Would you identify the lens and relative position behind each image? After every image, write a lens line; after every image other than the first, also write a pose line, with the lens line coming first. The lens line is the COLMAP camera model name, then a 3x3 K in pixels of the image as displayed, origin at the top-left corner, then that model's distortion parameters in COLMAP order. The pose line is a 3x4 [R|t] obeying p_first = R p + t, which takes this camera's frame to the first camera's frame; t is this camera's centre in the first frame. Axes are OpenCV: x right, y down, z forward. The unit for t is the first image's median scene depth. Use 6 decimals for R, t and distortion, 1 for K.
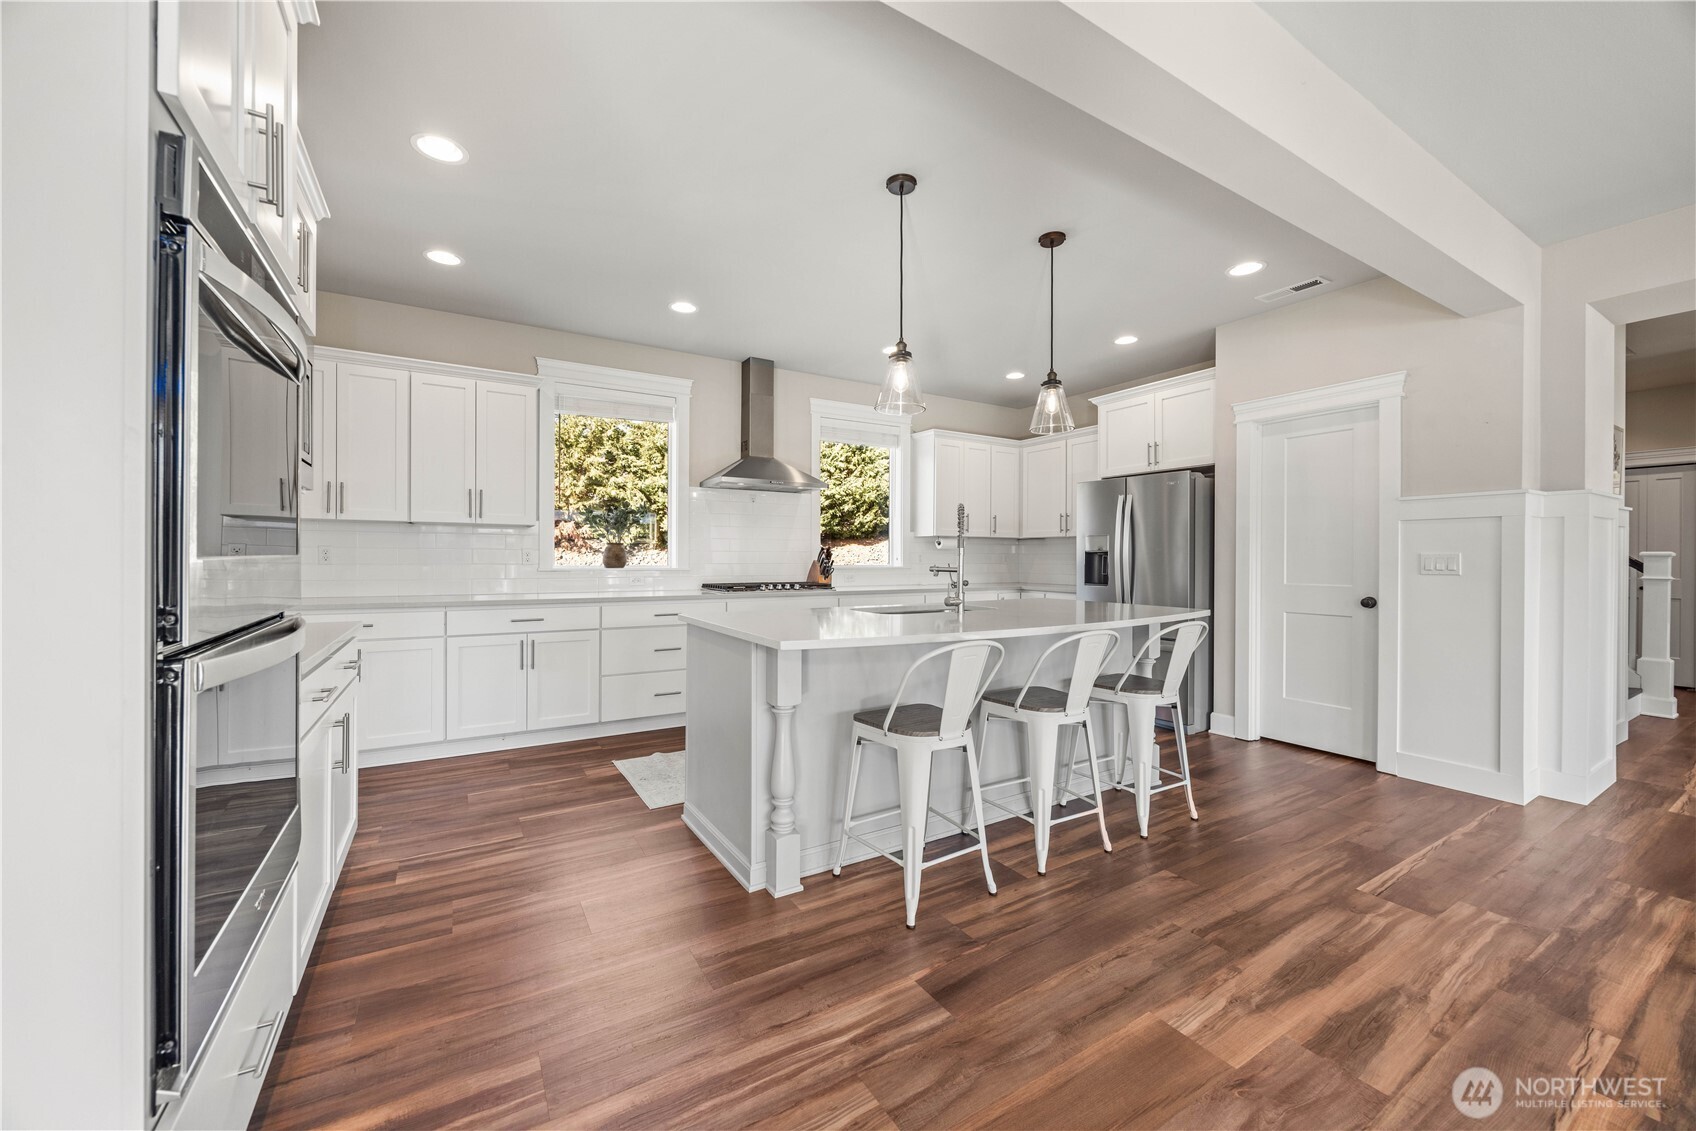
lens RADIAL K [[643.8, 0, 840.4], [0, 643.8, 562.2], [0, 0, 1]] dist [-0.001480, -0.000359]
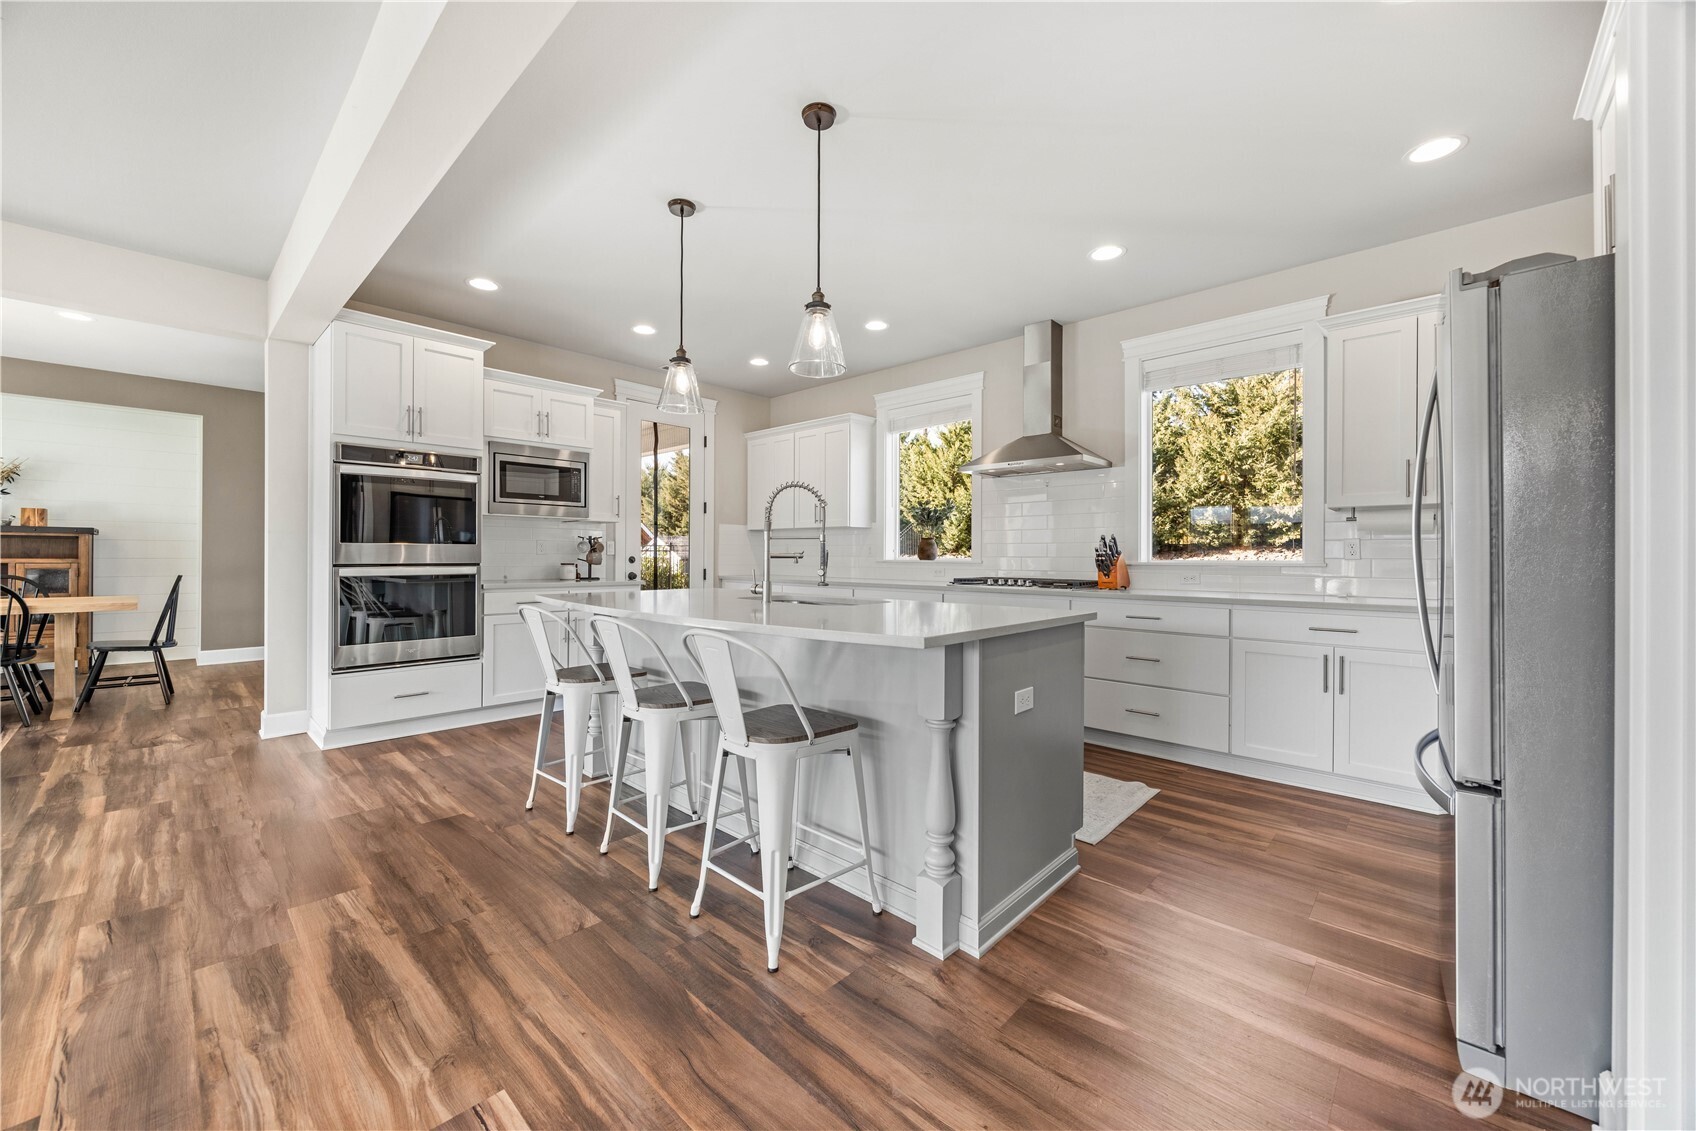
lens RADIAL K [[643.8, 0, 840.4], [0, 643.8, 562.2], [0, 0, 1]] dist [-0.001480, -0.000359]
pose [[0.270316, 0.006938, -0.962747, 1.155983], [-0.012324, 0.999917, 0.003746, 0.017067], [0.962693, 0.010853, 0.270379, 0.904761]]
